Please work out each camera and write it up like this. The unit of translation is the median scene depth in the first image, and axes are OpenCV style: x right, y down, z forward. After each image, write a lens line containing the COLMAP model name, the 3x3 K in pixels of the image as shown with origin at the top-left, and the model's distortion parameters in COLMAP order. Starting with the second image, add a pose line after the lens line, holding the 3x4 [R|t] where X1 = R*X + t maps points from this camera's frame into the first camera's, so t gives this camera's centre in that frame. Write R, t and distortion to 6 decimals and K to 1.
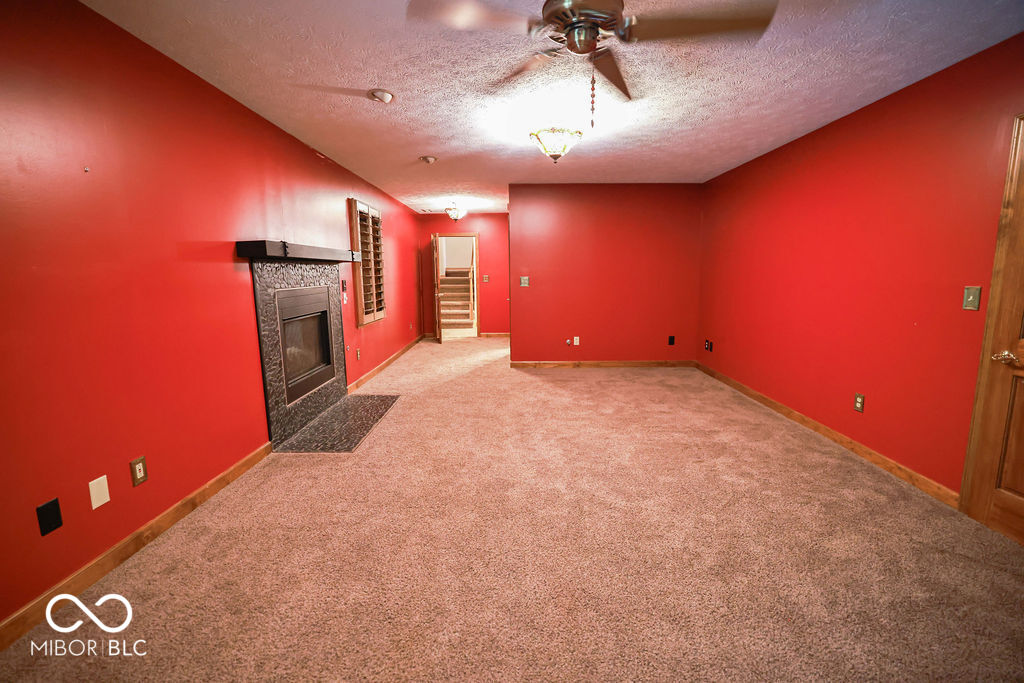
lens RADIAL K [[444.8, 0, 512.0], [0, 444.8, 340.6], [0, 0, 1]] dist [-0.001024, -0.000054]
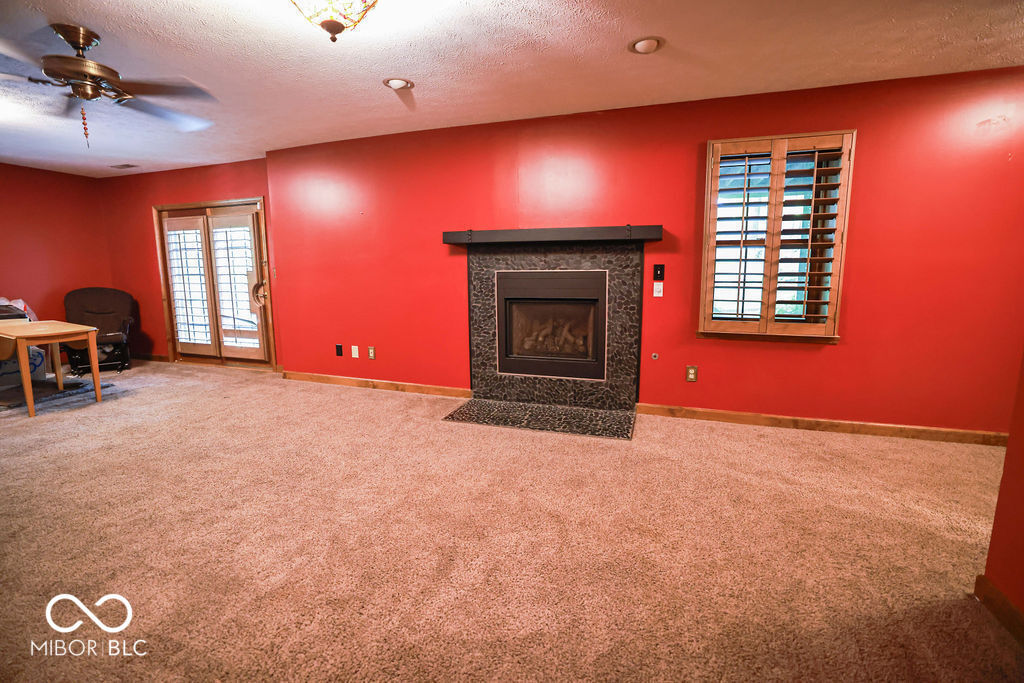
lens RADIAL K [[444.8, 0, 511.9], [0, 444.8, 338.0], [0, 0, 1]] dist [-0.001024, -0.000054]
pose [[-0.344784, 0.149610, -0.926683, 0.557912], [-0.130217, 0.970048, 0.205061, -0.188148], [0.929606, 0.191372, -0.314975, 1.444537]]
